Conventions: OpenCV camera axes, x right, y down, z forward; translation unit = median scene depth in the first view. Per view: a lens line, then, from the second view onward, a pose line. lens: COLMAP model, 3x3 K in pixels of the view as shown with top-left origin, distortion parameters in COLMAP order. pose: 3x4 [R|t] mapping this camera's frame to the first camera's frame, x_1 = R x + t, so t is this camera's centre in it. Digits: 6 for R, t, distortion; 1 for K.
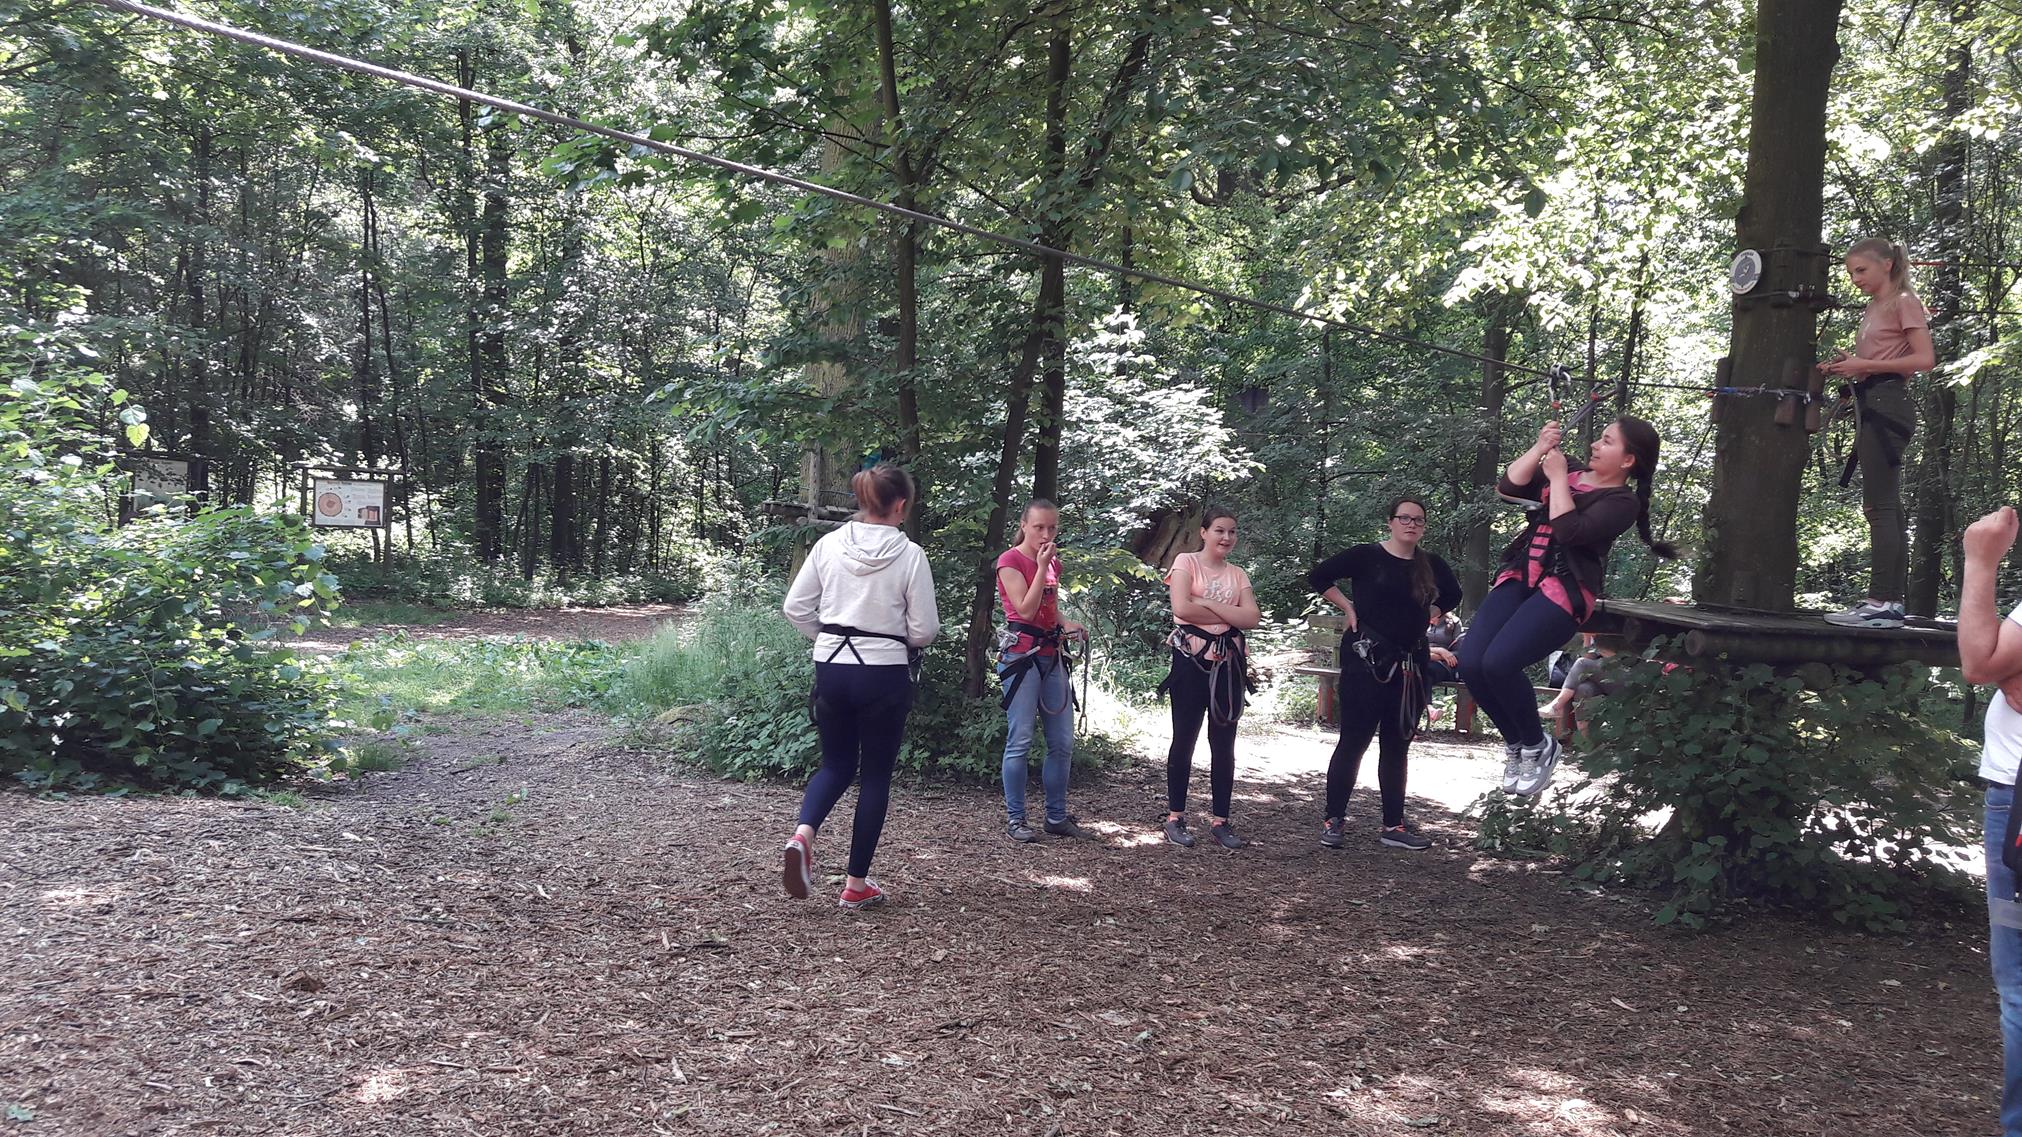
lens RADIAL K [[1677.2, 0, 978.6], [0, 1677.2, 559.5], [0, 0, 1]] dist [0.225279, -0.540347]
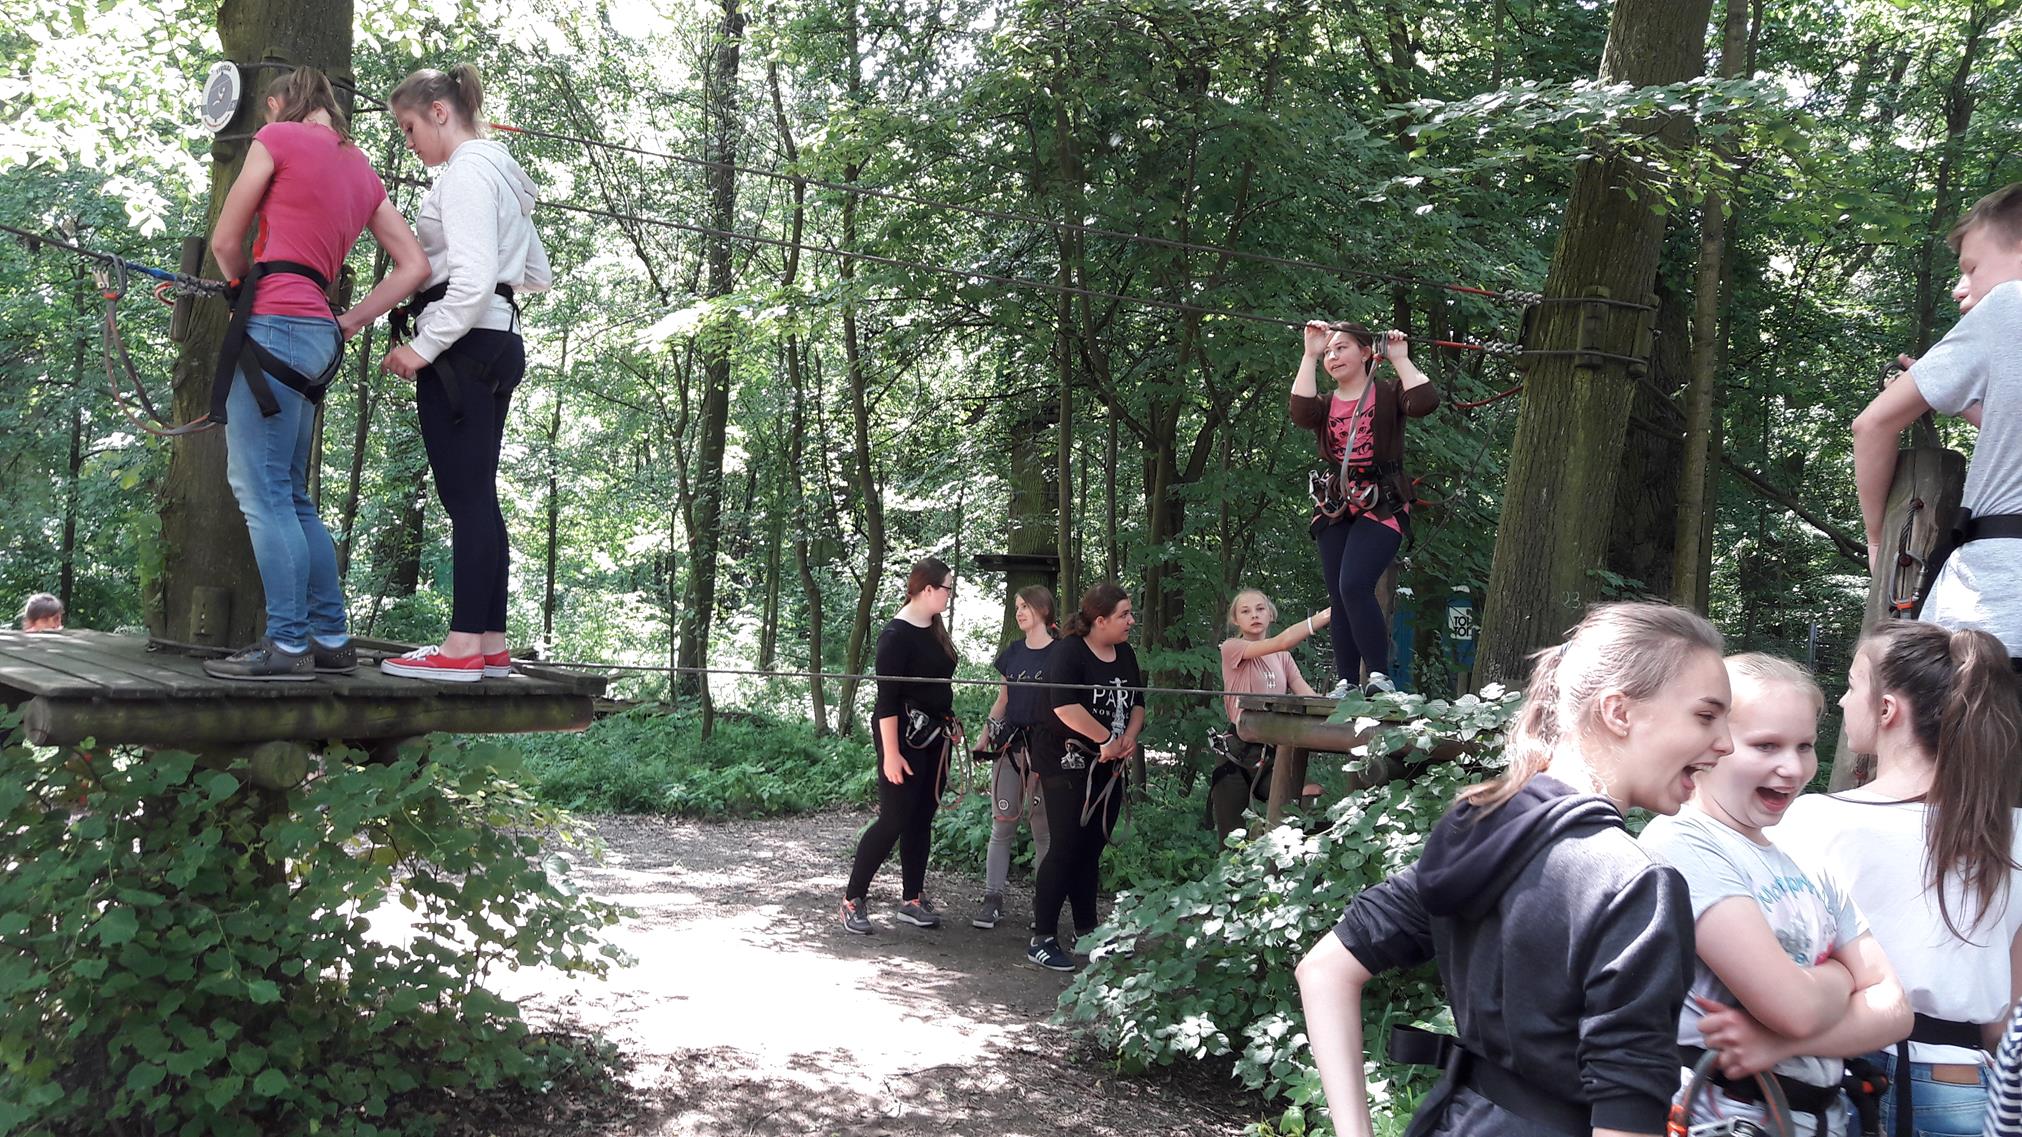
lens RADIAL K [[1674.0, 0, 987.8], [0, 1674.0, 553.7], [0, 0, 1]] dist [0.132781, -0.246198]
pose [[0.805757, 0.020133, 0.591904, 0.288328], [-0.019039, 0.999786, -0.008089, -0.004893], [-0.591940, -0.004751, 0.805968, 0.322470]]
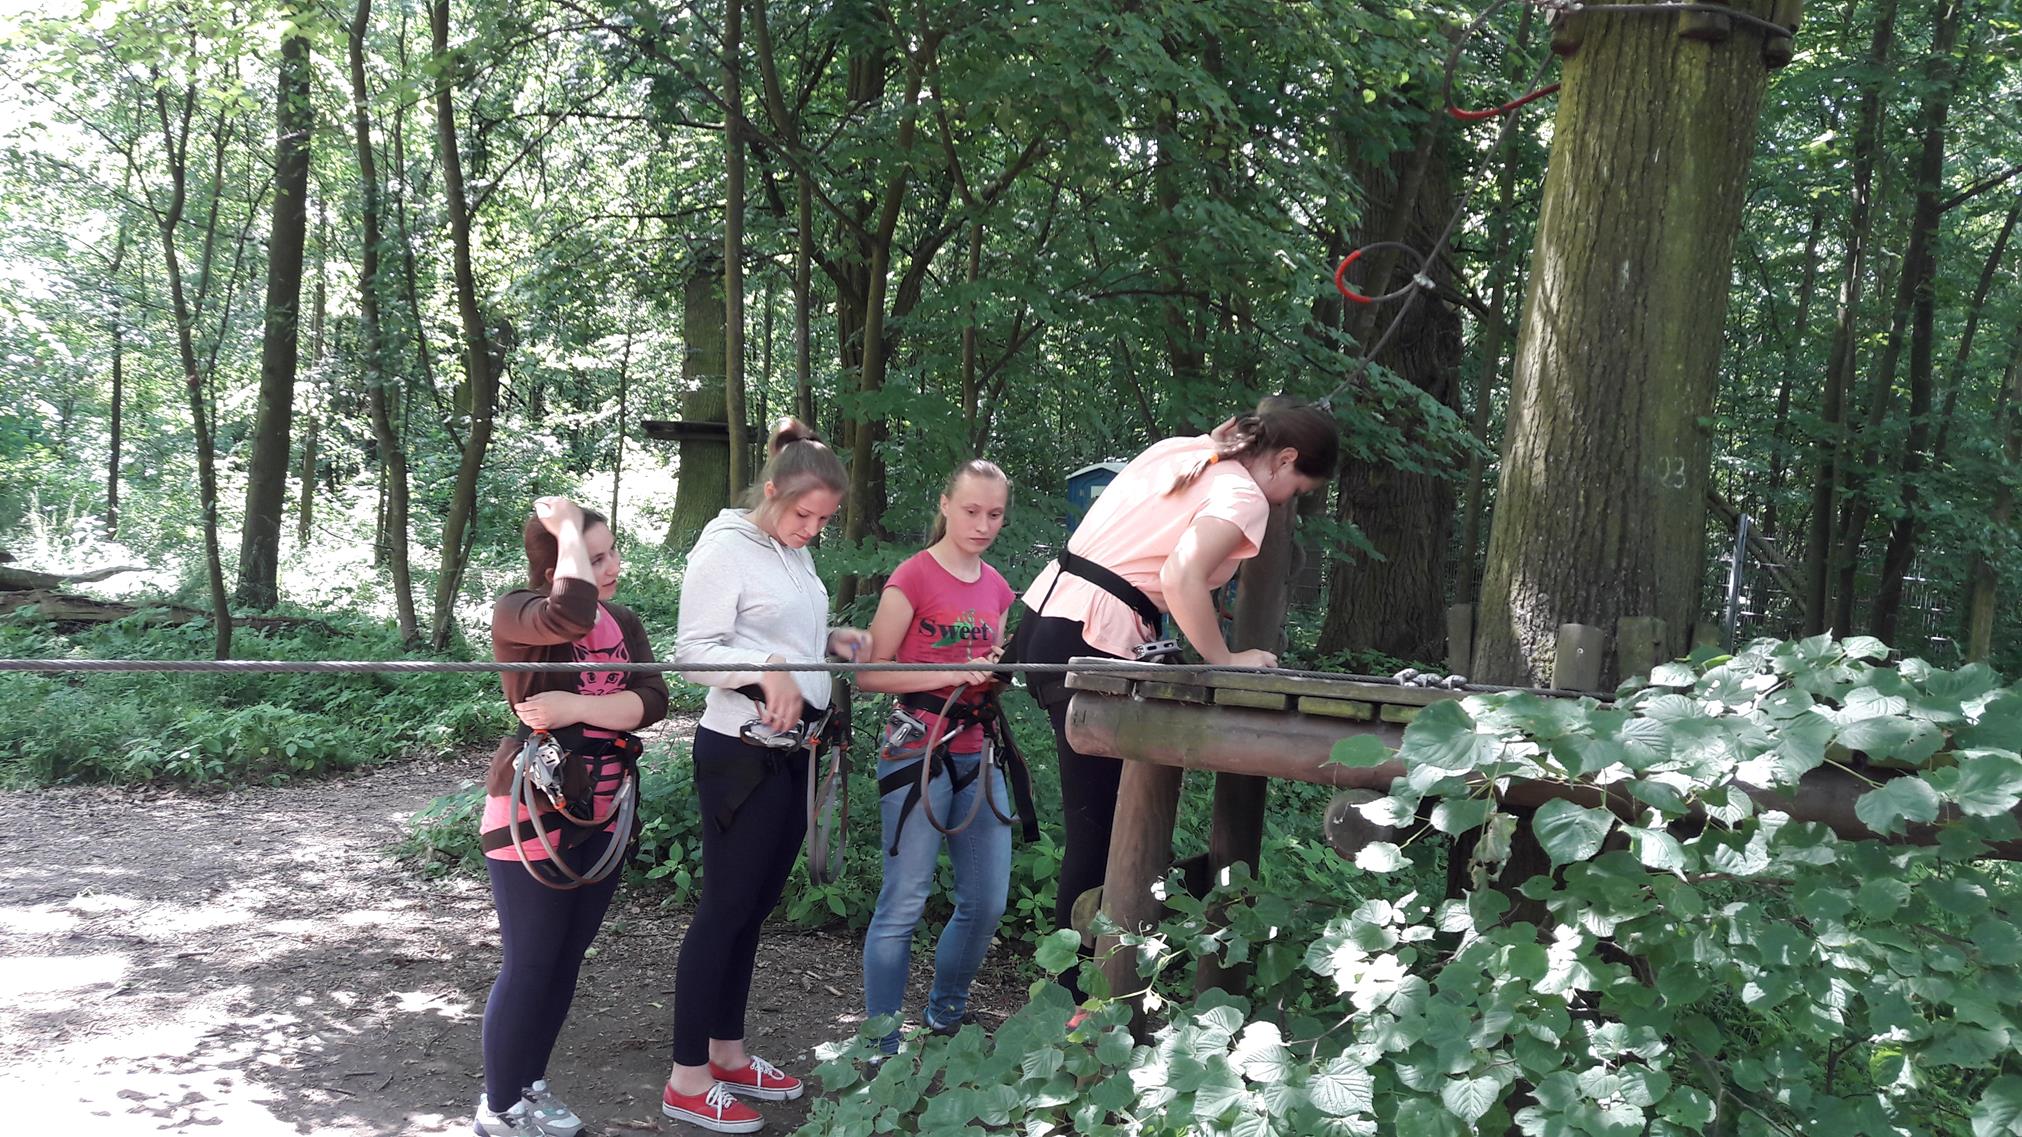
lens RADIAL K [[1674.0, 0, 987.8], [0, 1674.0, 553.7], [0, 0, 1]] dist [0.132781, -0.246198]
pose [[0.681646, -0.023620, 0.731301, 0.543894], [-0.031570, 0.997599, 0.061647, 0.004308], [-0.731001, -0.065109, 0.679263, 0.626643]]
